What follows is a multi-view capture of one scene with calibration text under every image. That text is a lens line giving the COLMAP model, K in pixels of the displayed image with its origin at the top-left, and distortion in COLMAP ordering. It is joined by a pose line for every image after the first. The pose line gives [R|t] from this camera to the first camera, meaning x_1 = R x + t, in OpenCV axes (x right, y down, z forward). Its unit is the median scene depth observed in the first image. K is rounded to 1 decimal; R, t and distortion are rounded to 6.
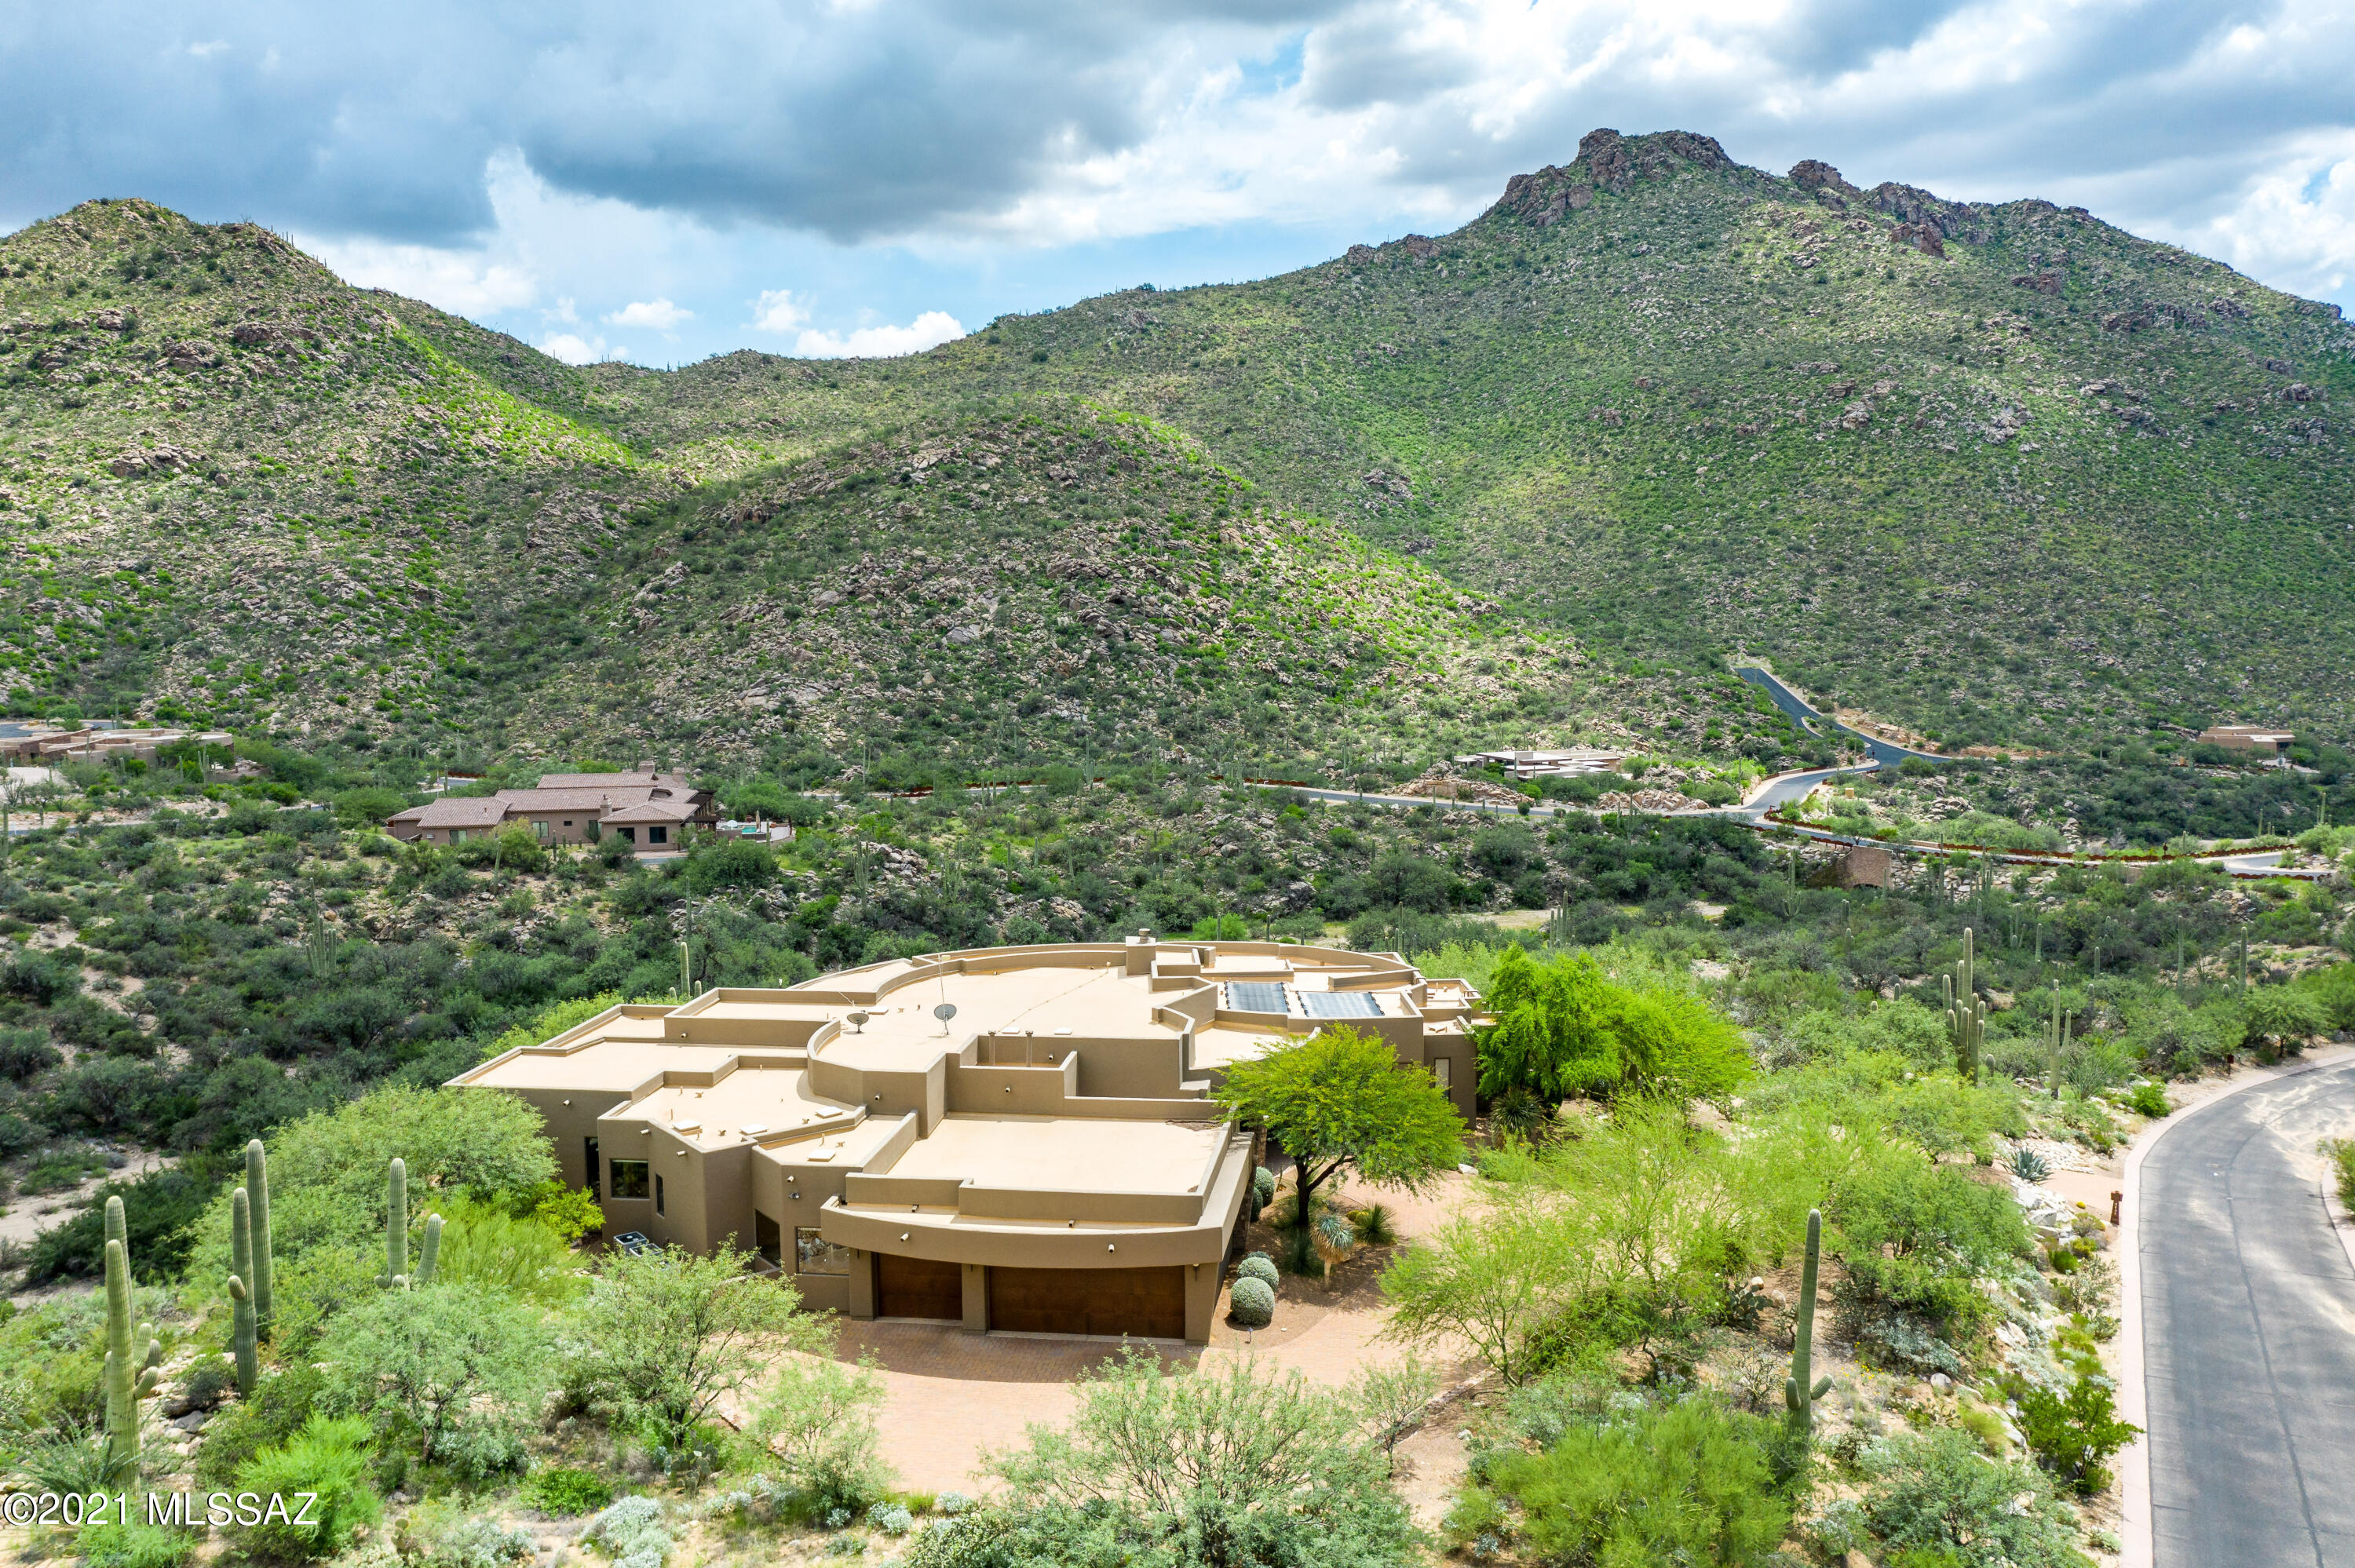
lens RADIAL K [[1843.3, 0, 1175.5], [0, 1843.3, 774.5], [0, 0, 1]] dist [-0.012952, 0.018978]
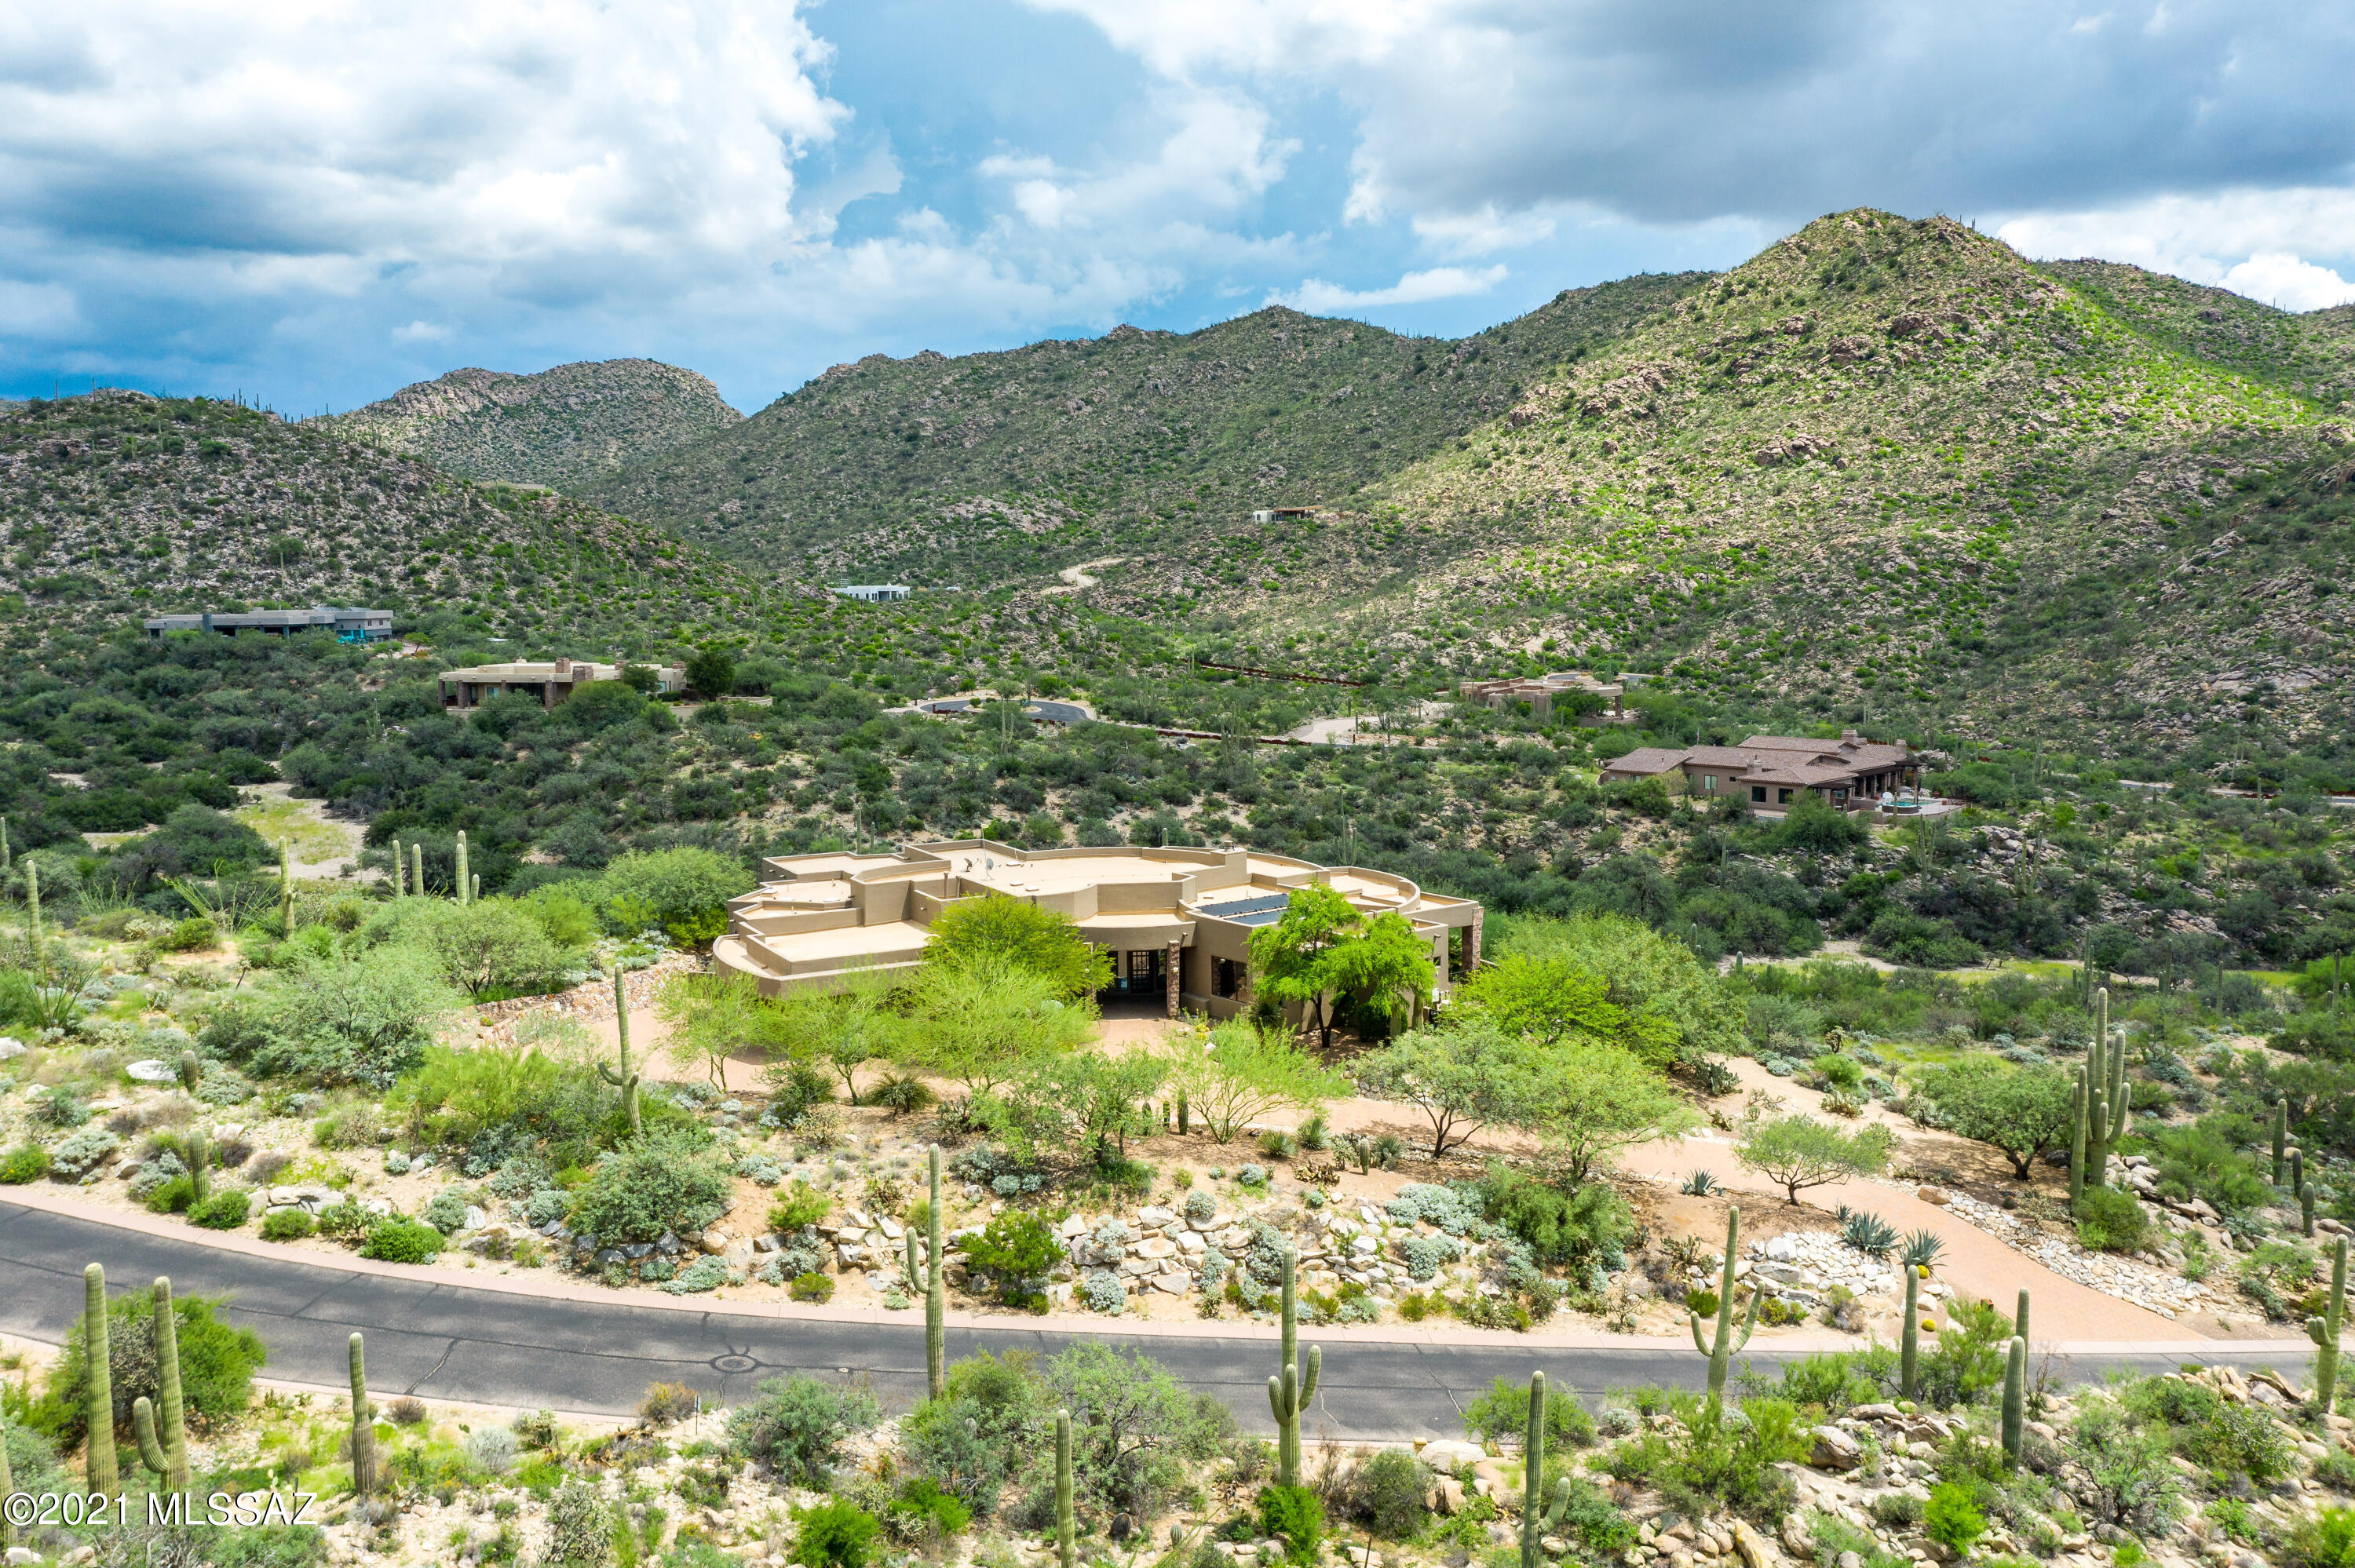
lens RADIAL K [[1843.3, 0, 1174.6], [0, 1843.3, 790.9], [0, 0, 1]] dist [-0.012952, 0.018978]
pose [[0.578263, 0.094708, -0.810334, 0.151721], [-0.074013, 0.995233, 0.063501, -0.005138], [0.812486, 0.023255, 0.582517, 0.035164]]
